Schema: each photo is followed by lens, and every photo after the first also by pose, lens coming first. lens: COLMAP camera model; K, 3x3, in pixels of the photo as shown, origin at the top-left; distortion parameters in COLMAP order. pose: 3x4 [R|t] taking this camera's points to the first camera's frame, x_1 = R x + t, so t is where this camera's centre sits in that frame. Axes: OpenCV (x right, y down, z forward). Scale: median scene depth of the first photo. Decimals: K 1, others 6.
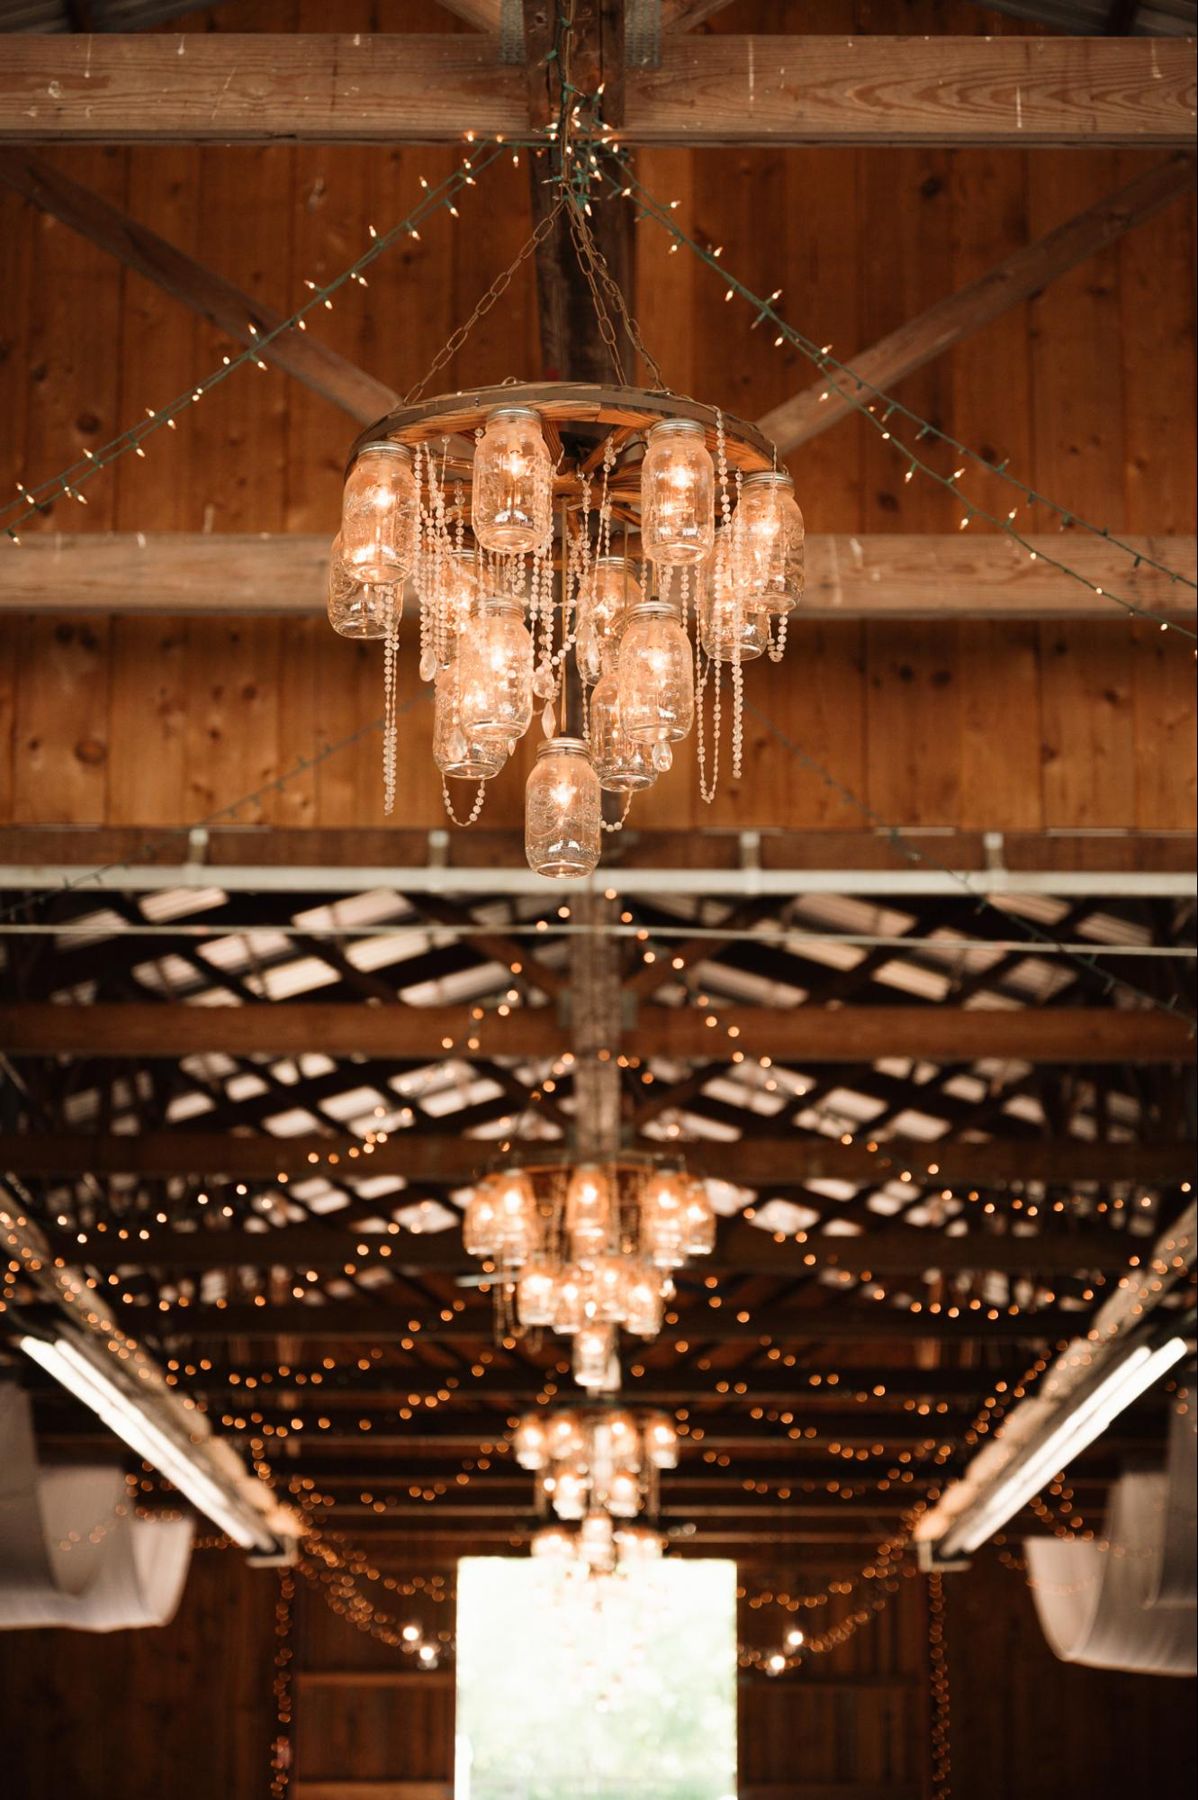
lens RADIAL K [[2988.4, 0, 593.7], [0, 2988.4, 1014.8], [0, 0, 1]] dist [-0.003894, -0.014533]
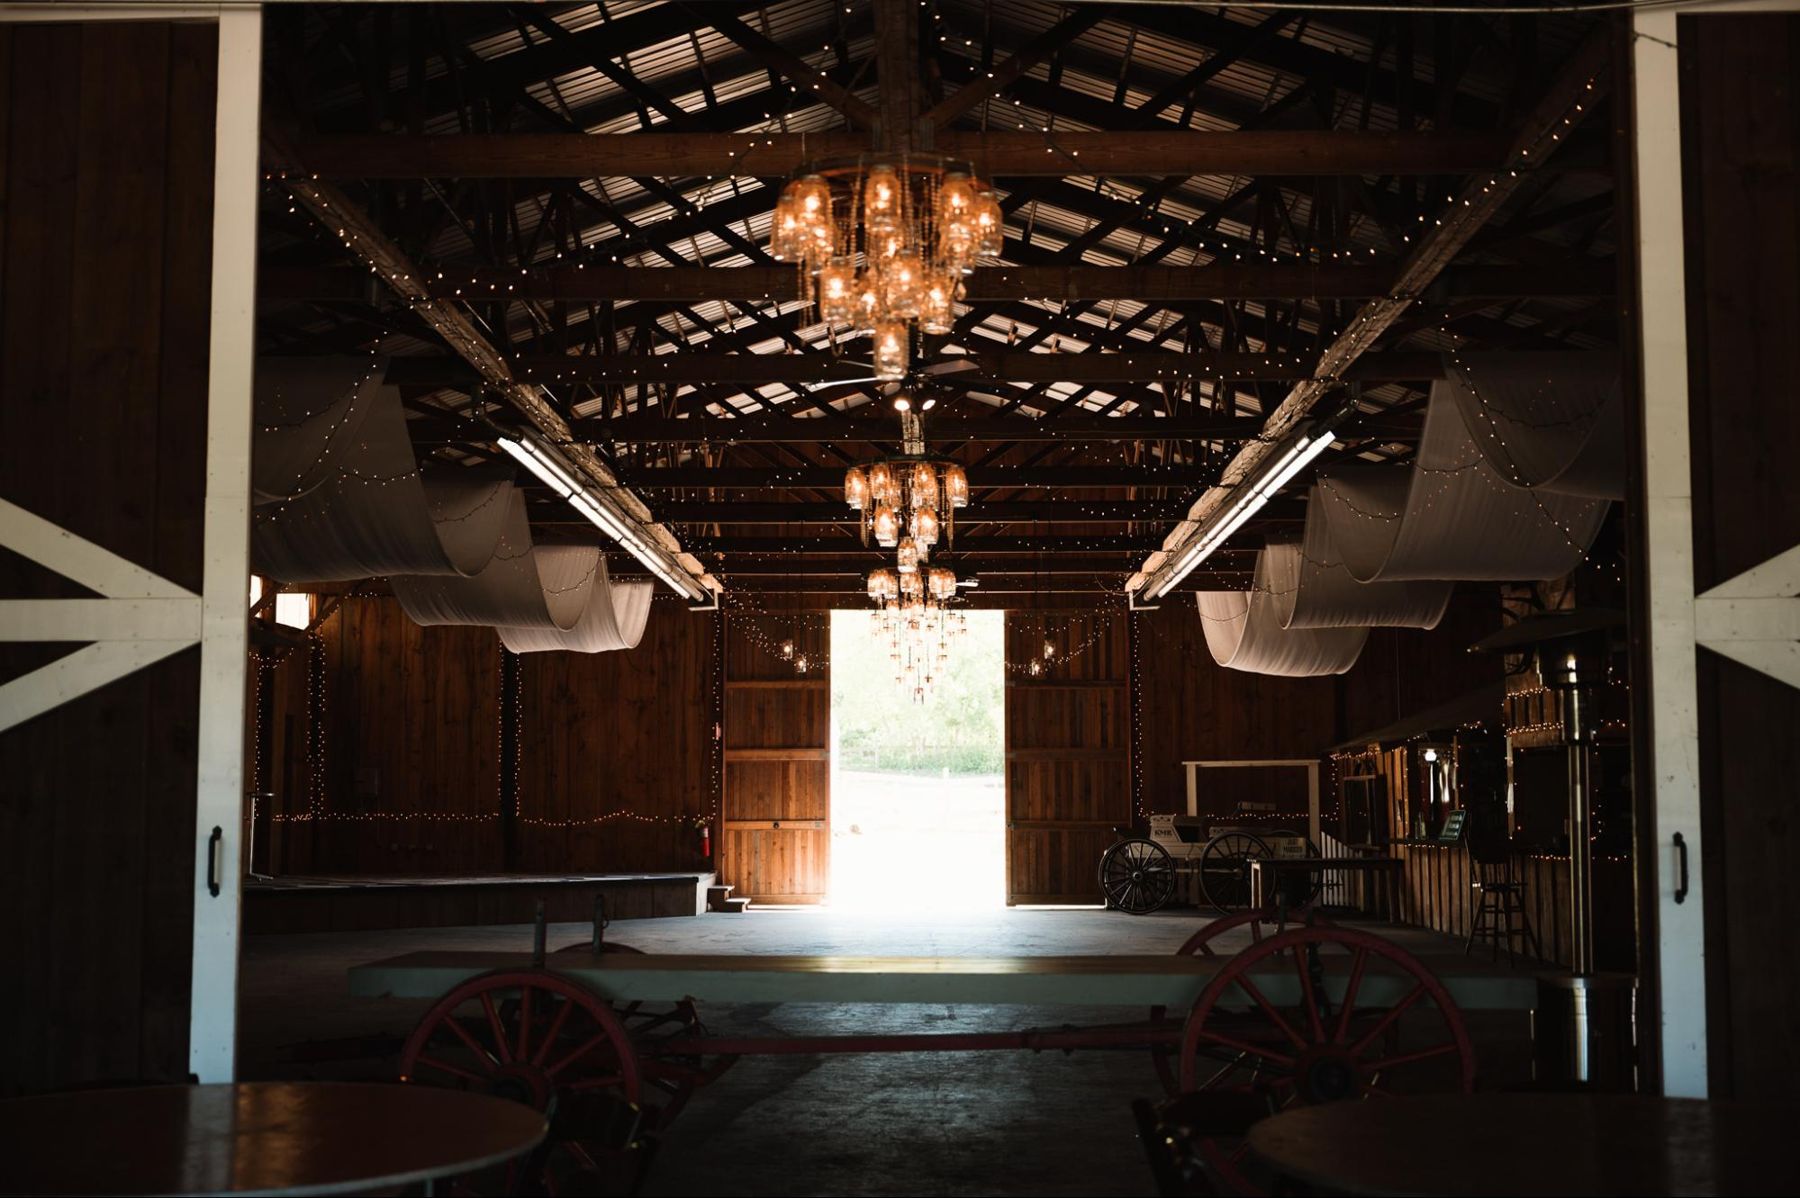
lens RADIAL K [[2988.4, 0, 901.1], [0, 2988.4, 644.9], [0, 0, 1]] dist [-0.003894, -0.014533]
pose [[0.999964, -0.006799, 0.005140, -0.013668], [0.005491, 0.975128, 0.221572, -0.128447], [-0.006518, -0.221536, 0.975130, -0.464112]]
